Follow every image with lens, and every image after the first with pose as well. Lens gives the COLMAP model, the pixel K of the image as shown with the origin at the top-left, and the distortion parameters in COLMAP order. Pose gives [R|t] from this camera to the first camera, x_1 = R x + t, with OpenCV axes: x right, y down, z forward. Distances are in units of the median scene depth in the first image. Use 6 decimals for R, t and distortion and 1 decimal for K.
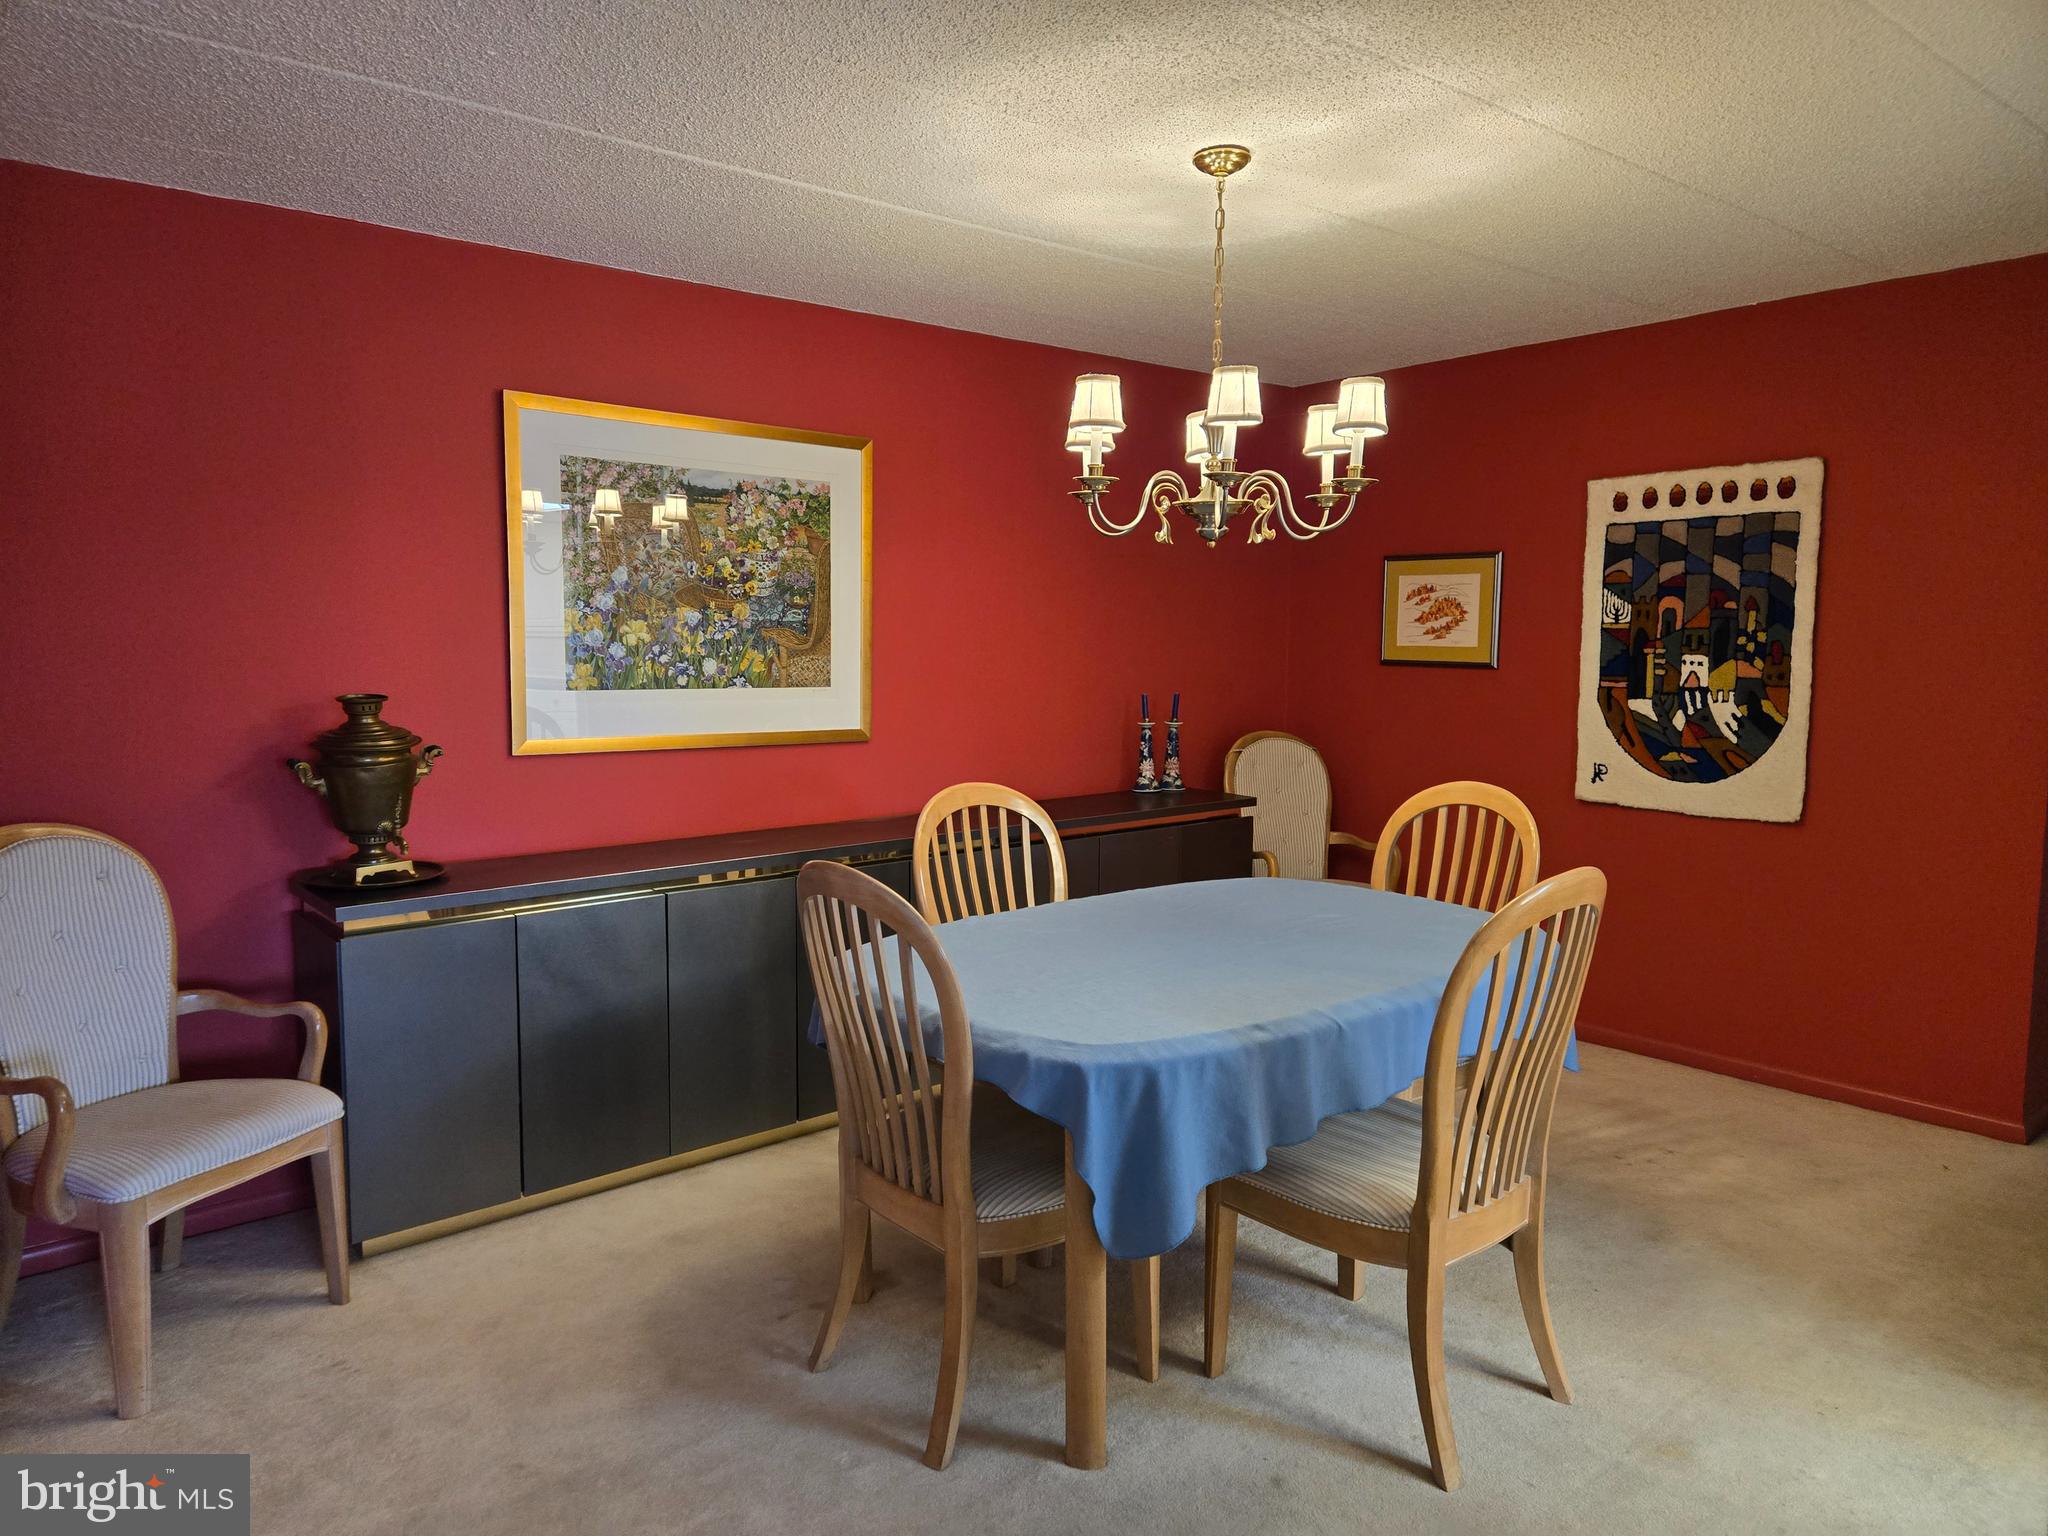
lens RADIAL K [[1364.6, 0, 1024.0], [0, 1364.6, 768.0], [0, 0, 1]] dist [0.097745, -0.084567]
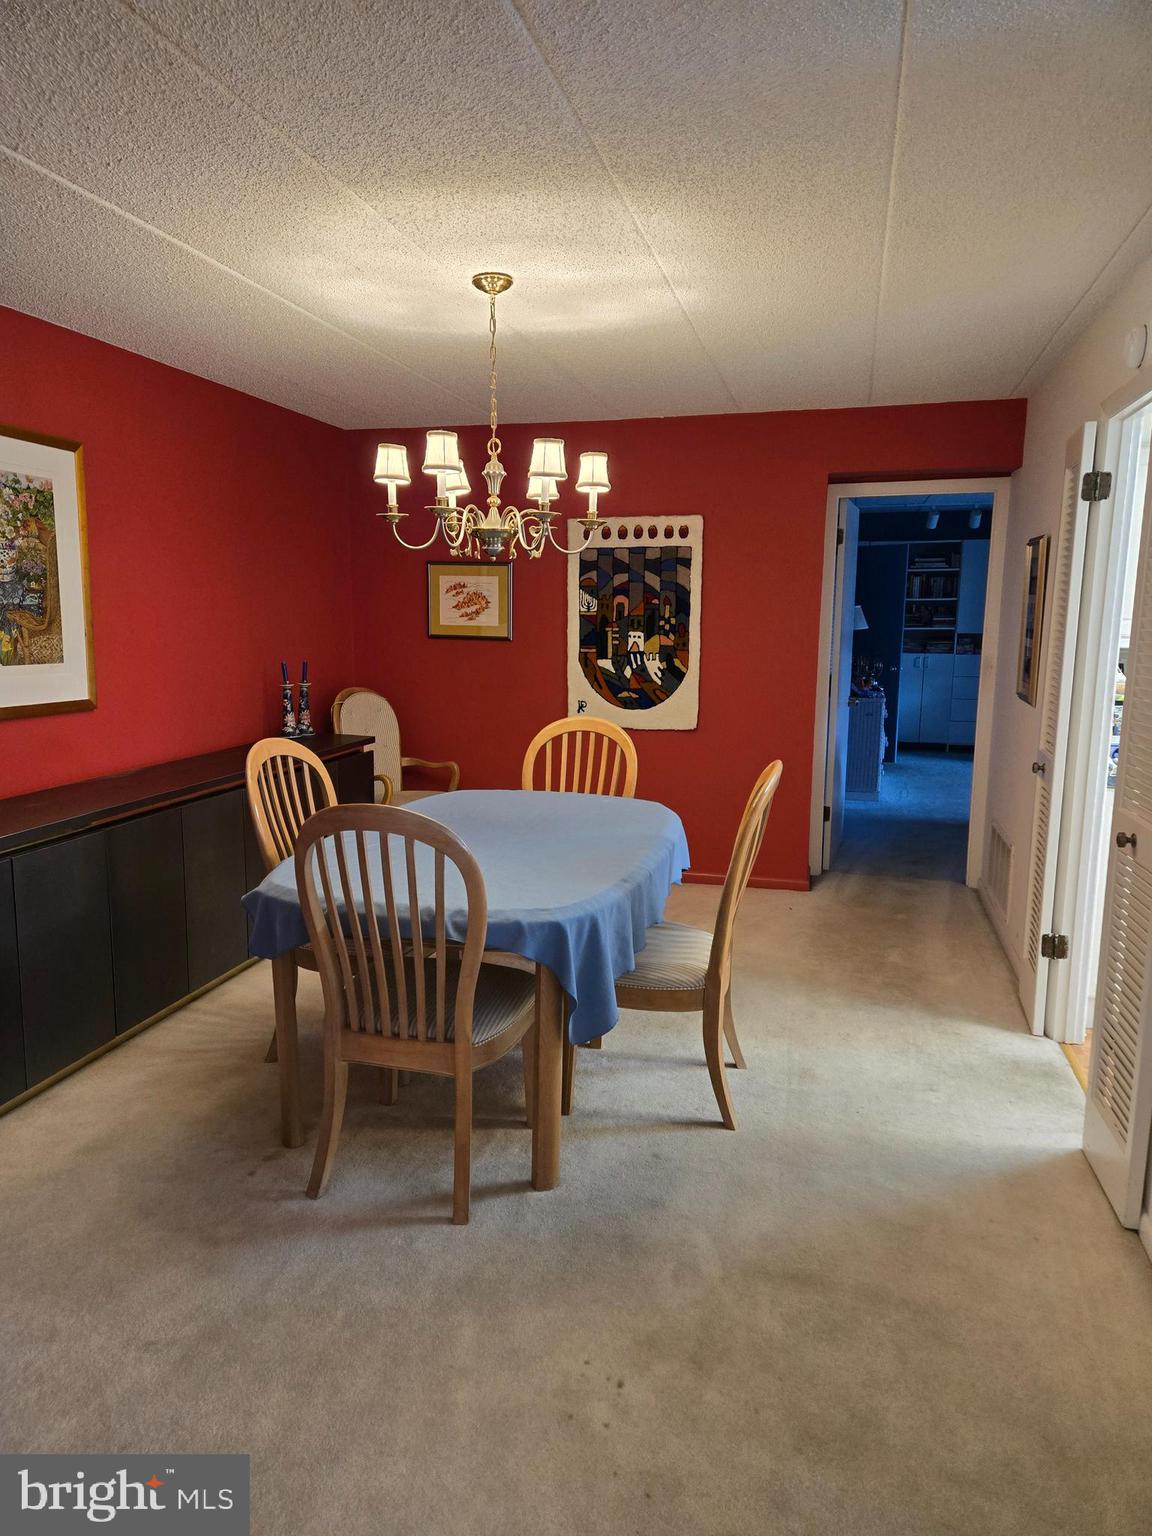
lens RADIAL K [[1023.5, 0, 576.0], [0, 1023.5, 768.0], [0, 0, 1]] dist [0.097745, -0.084567]
pose [[0.813616, -0.084927, 0.575167, -0.307549], [0.051584, 0.995917, 0.074084, -0.015472], [-0.579110, -0.030607, 0.814675, 0.052495]]
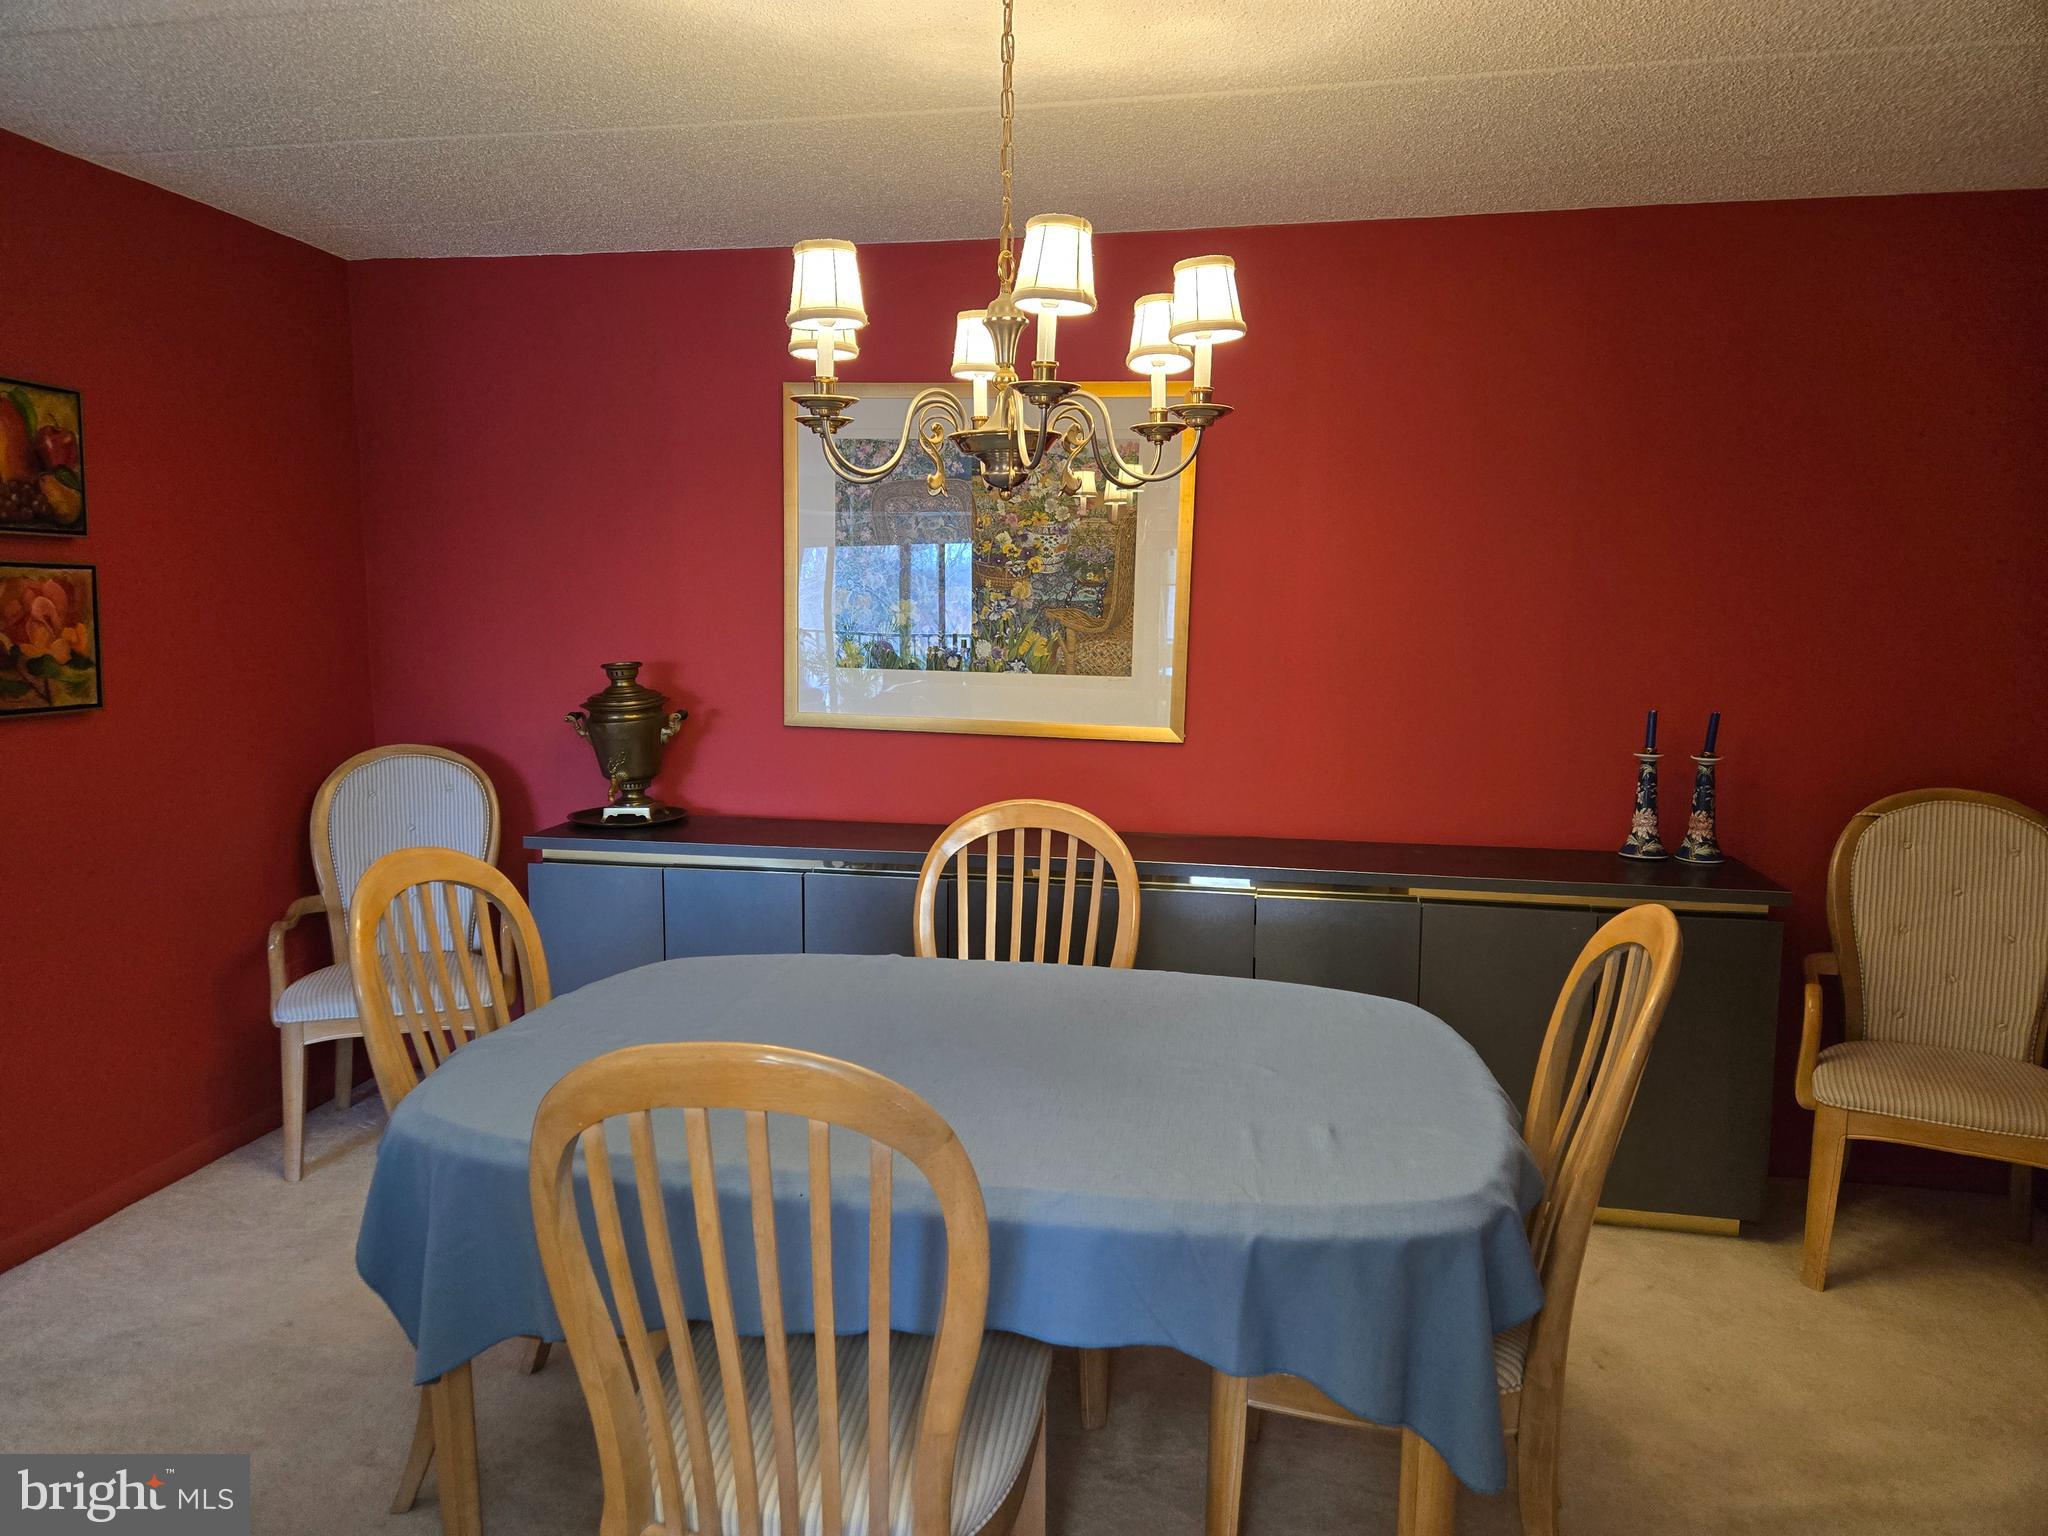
lens RADIAL K [[1364.6, 0, 1024.0], [0, 1364.6, 768.0], [0, 0, 1]] dist [0.097745, -0.084567]
pose [[0.631316, 0.096779, -0.769463, 0.500238], [-0.087675, 0.994729, 0.053177, -0.042981], [0.770553, 0.033892, 0.636474, 0.408232]]
